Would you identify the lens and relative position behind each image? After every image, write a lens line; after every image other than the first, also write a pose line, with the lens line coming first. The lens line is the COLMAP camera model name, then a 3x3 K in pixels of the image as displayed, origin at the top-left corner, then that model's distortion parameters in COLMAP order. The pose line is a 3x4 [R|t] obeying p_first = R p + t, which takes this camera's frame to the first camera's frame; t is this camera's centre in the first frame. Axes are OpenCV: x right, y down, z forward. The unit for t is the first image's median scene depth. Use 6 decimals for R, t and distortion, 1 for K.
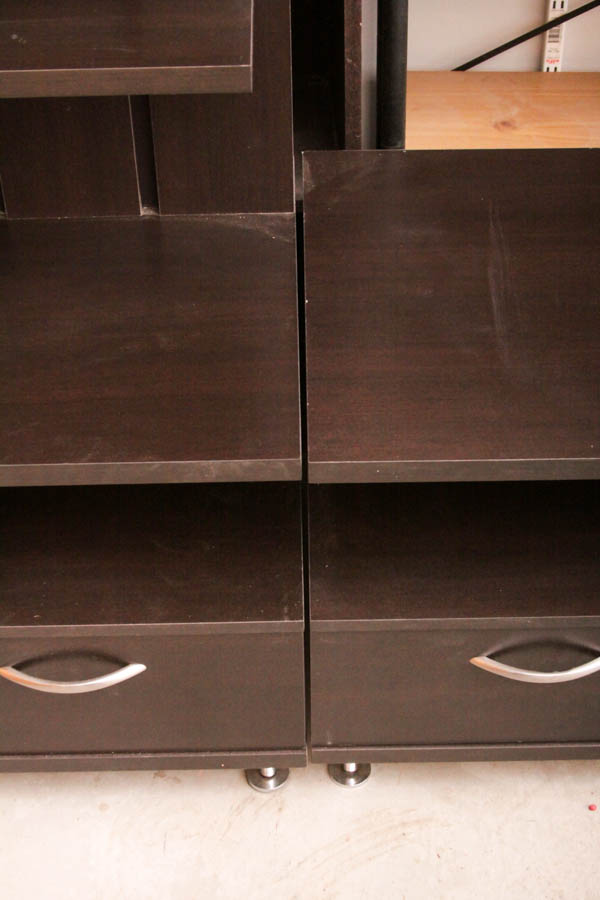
lens RADIAL K [[1463.9, 0, 300.5], [0, 1463.9, 470.8], [0, 0, 1]] dist [-0.037808, -0.052553]
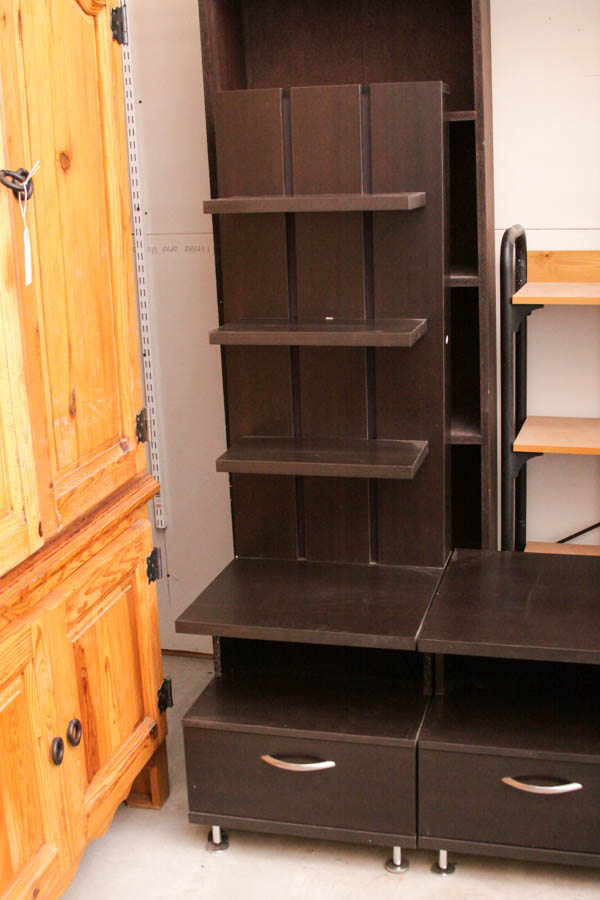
lens RADIAL K [[1193.0, 0, 300.0], [0, 1193.0, 450.0], [0, 0, 1]] dist [-0.171866, 0.112153]
pose [[0.962910, 0.047980, -0.265522, 0.232848], [-0.170386, 0.871163, -0.460481, 0.473612], [0.209219, 0.488643, 0.847027, -0.516412]]
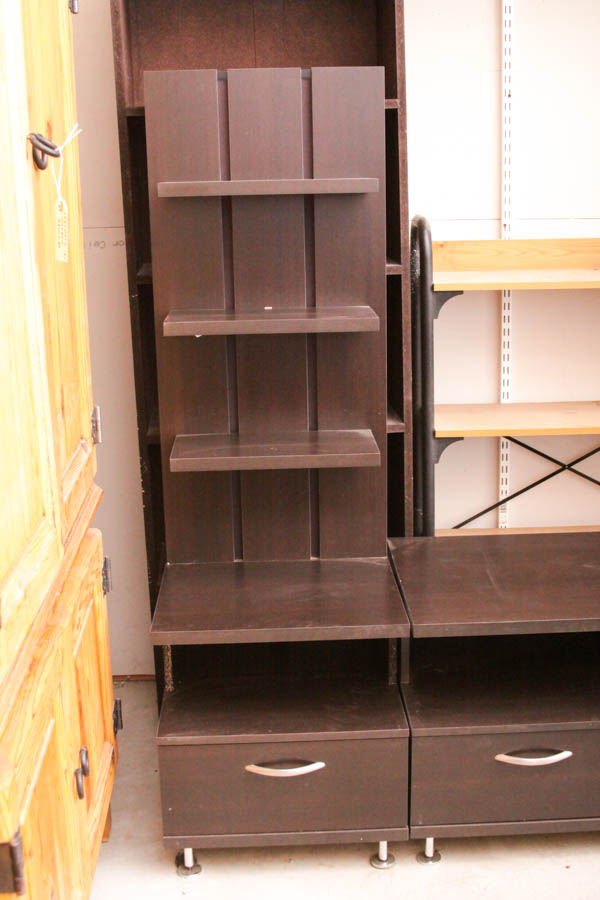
lens RADIAL K [[1193.0, 0, 300.0], [0, 1193.0, 450.0], [0, 0, 1]] dist [-0.171866, 0.112153]
pose [[0.999756, -0.010336, 0.019501, -0.154446], [0.018680, 0.866835, -0.498246, 0.510335], [-0.011754, 0.498489, 0.866817, -0.492411]]
